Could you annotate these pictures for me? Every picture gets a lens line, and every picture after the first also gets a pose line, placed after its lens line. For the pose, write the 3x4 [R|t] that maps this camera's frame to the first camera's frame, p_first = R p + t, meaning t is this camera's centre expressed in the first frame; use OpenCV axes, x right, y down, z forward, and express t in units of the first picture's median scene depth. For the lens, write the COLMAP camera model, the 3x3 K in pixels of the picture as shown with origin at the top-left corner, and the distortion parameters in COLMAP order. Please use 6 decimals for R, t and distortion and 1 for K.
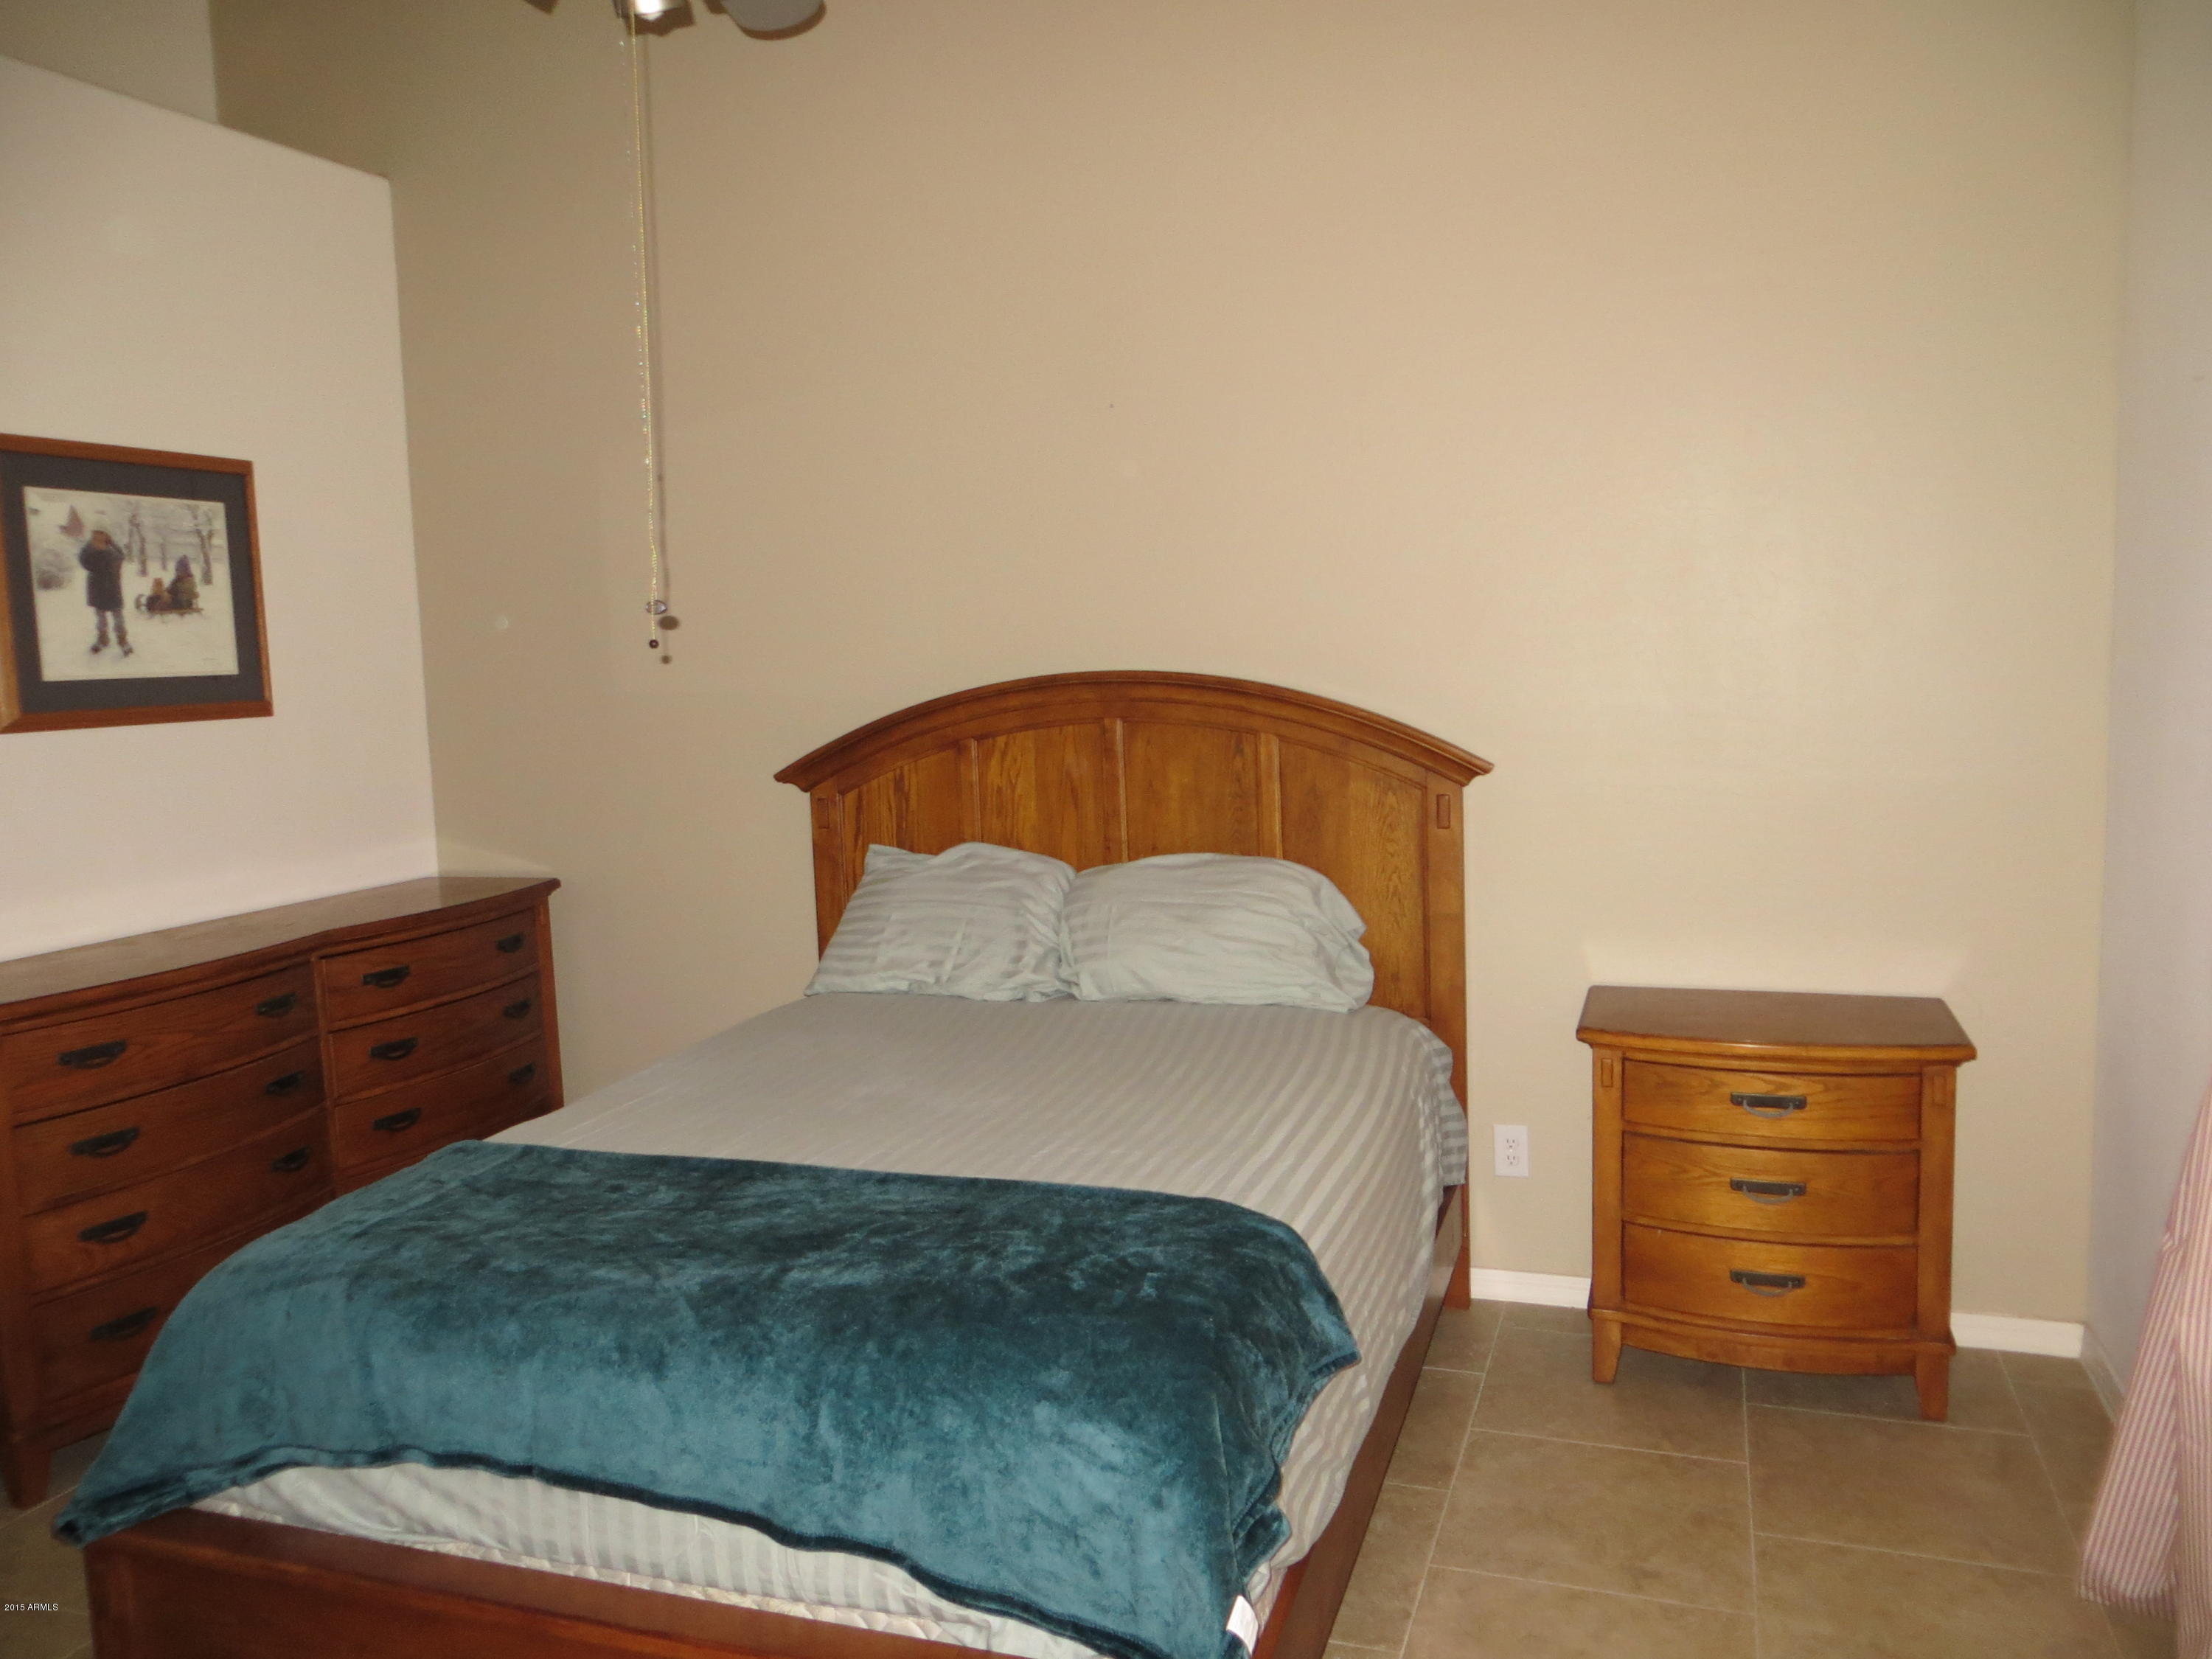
lens RADIAL K [[1659.7, 0, 1099.5], [0, 1659.7, 820.8], [0, 0, 1]] dist [-0.010885, -0.006234]
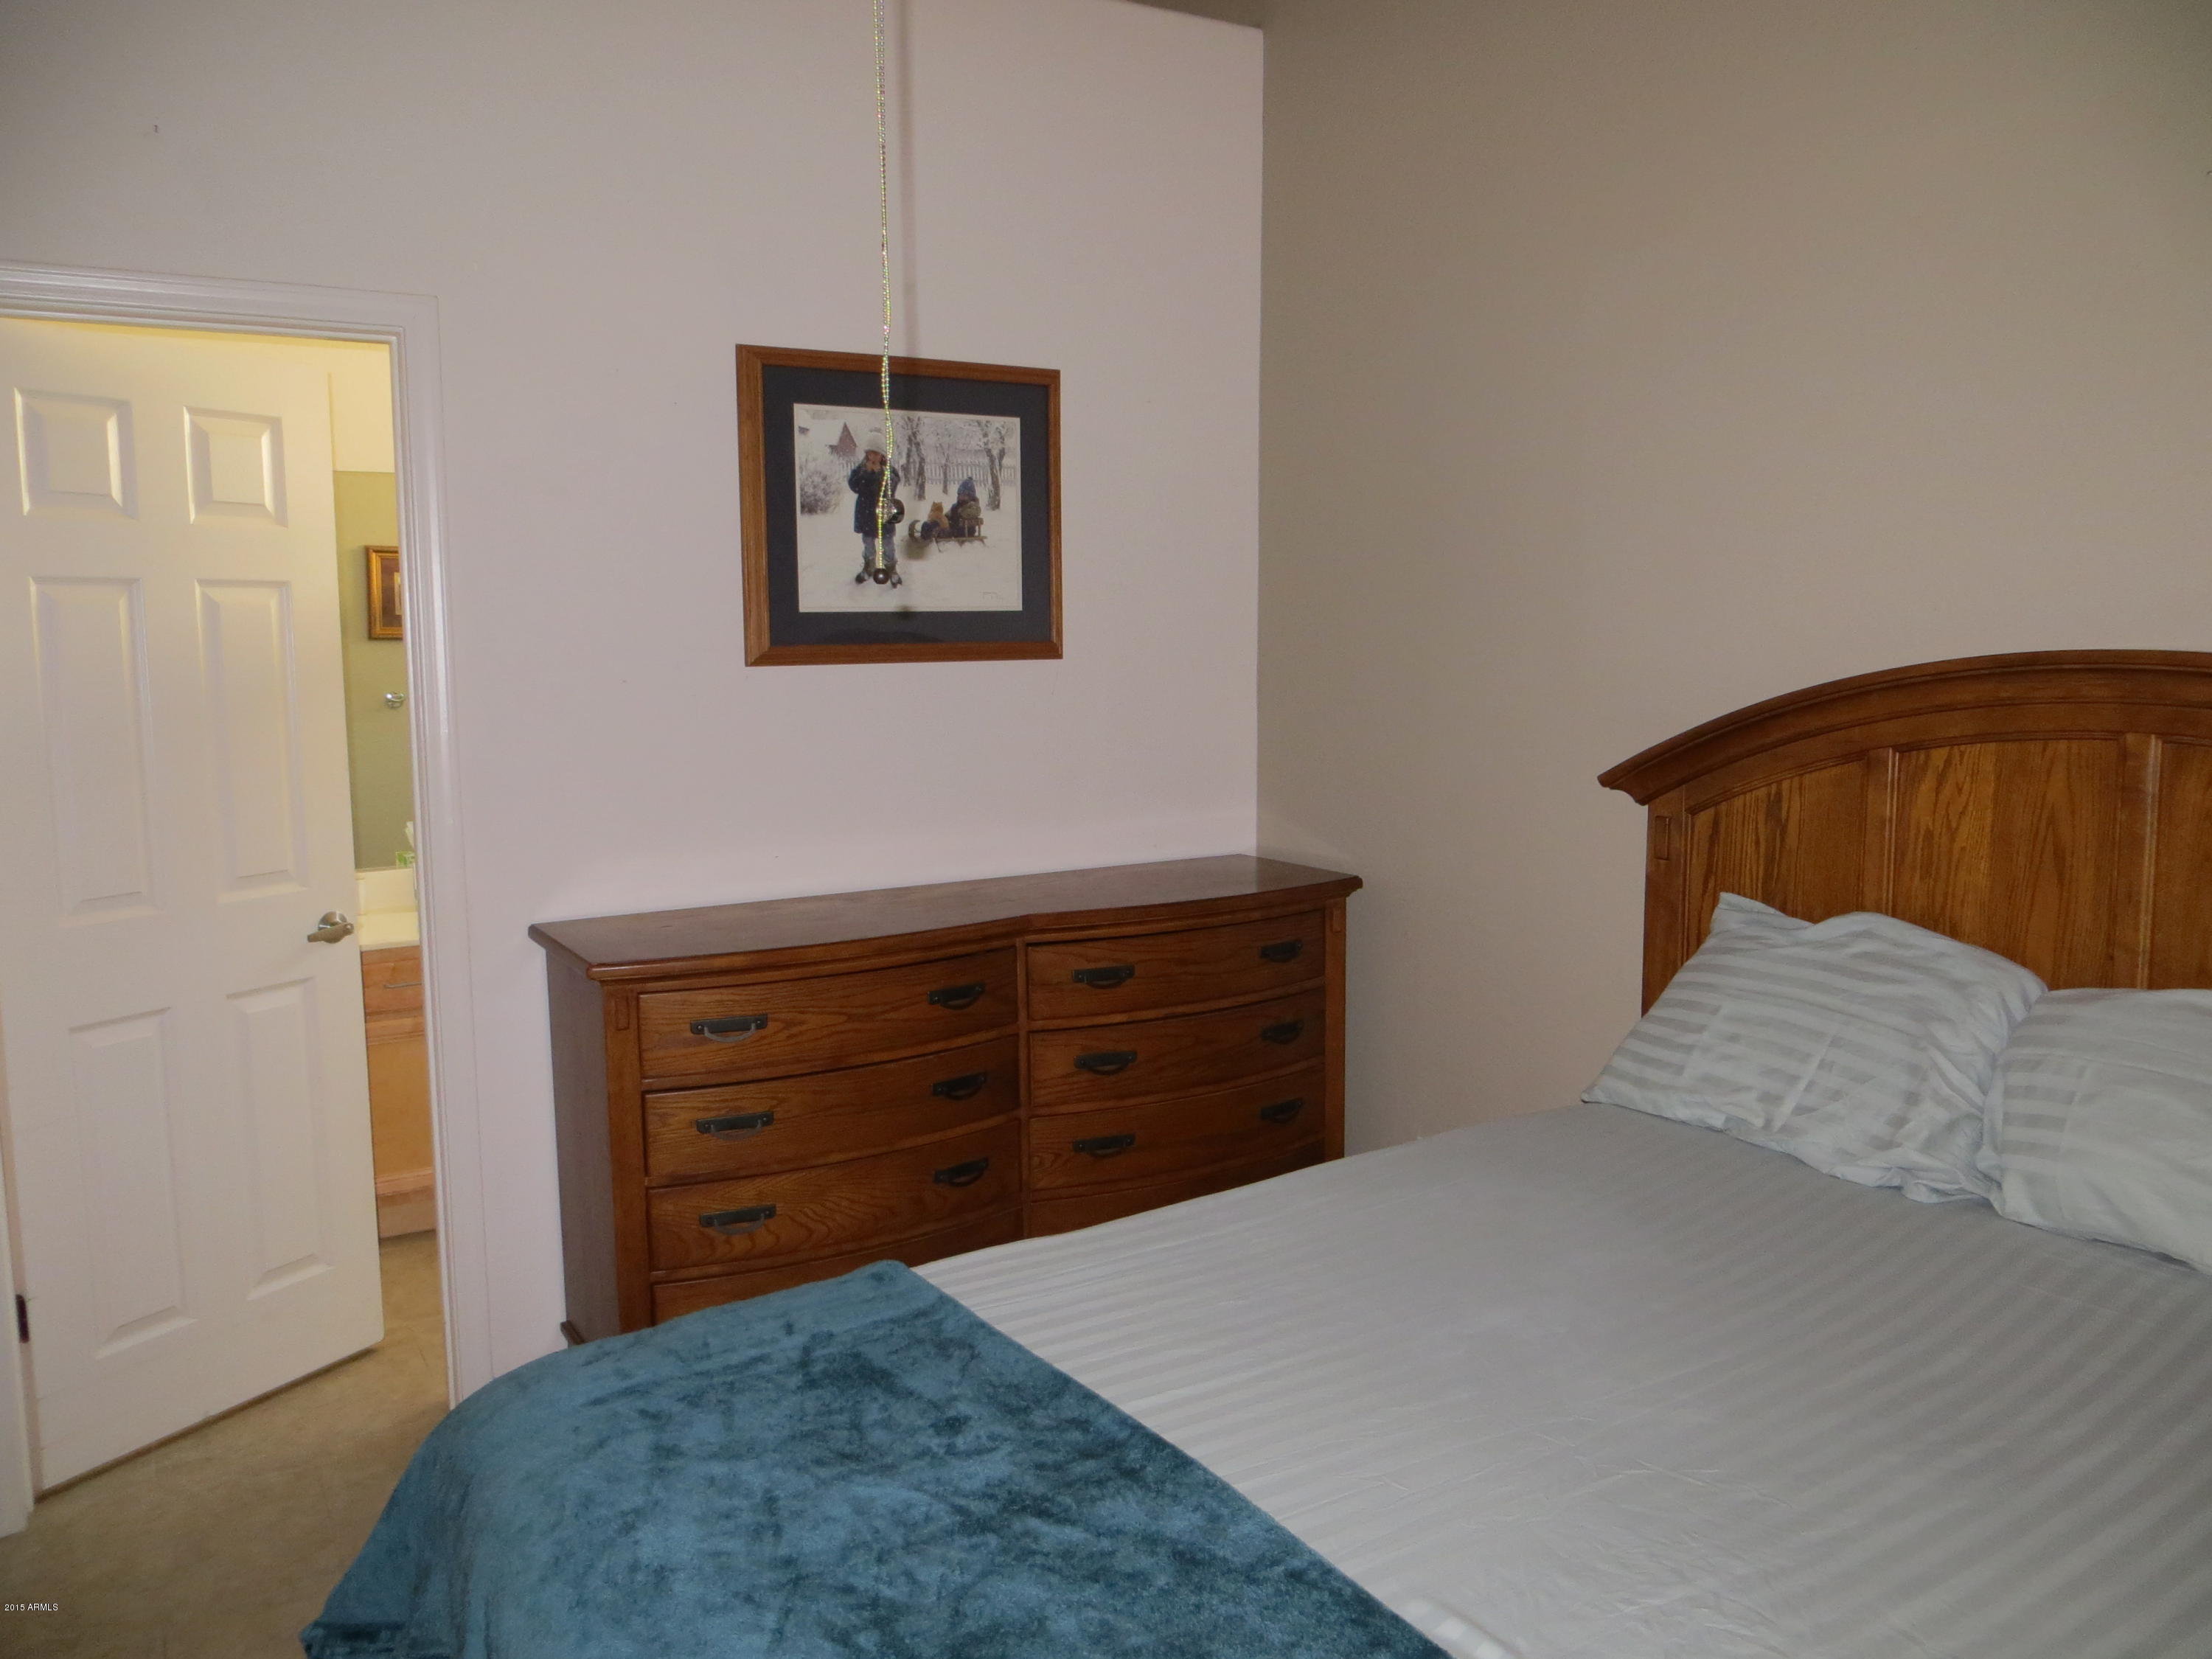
lens RADIAL K [[1659.7, 0, 1099.5], [0, 1659.7, 820.8], [0, 0, 1]] dist [-0.010885, -0.006234]
pose [[0.780357, 0.105897, -0.616303, 0.080071], [-0.086289, 0.994364, 0.061601, -0.036265], [0.619353, 0.005109, 0.785096, 0.336280]]
